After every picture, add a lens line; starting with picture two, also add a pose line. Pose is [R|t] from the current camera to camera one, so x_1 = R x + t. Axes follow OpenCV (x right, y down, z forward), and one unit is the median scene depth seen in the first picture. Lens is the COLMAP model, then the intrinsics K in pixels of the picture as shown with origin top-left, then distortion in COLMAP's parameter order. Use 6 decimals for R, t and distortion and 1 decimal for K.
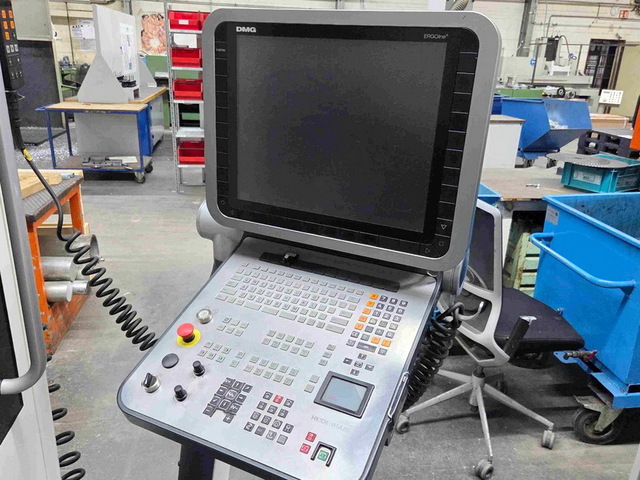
lens RADIAL K [[542.7, 0, 304.1], [0, 542.7, 238.9], [0, 0, 1]] dist [0.009263, 0.002634]
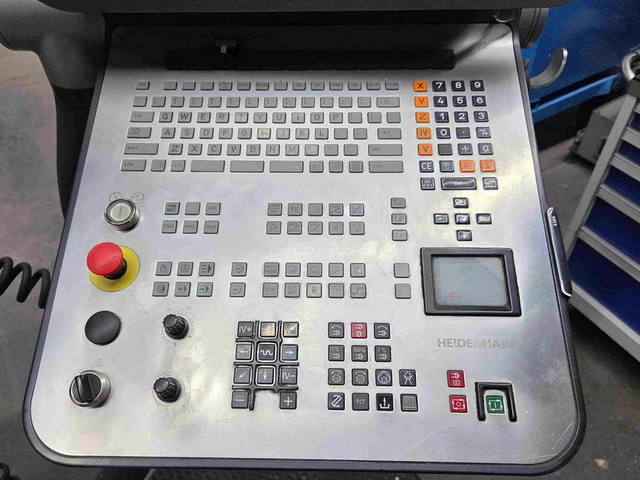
lens RADIAL K [[504.0, 0, 292.0], [0, 504.0, 260.1], [0, 0, 1]] dist [0.014447, -0.002046]
pose [[0.898566, -0.347571, 0.267907, -0.191051], [0.193171, 0.861438, 0.469691, -0.008818], [-0.394036, -0.370297, 0.841199, 0.562138]]
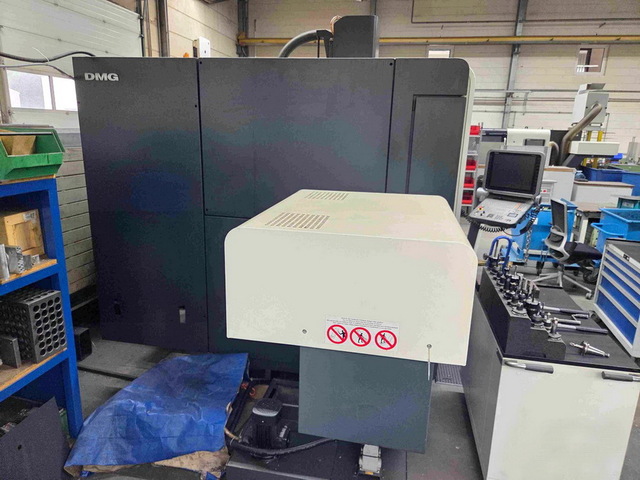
lens RADIAL K [[445.6, 0, 320.0], [0, 445.6, 240.0], [0, 0, 1]] dist [0.029042, 0.001194]
pose [[0.952787, 0.070393, -0.295366, -0.406471], [-0.098652, 0.991748, -0.081872, 1.035316], [0.287166, 0.107145, 0.951870, -3.692419]]
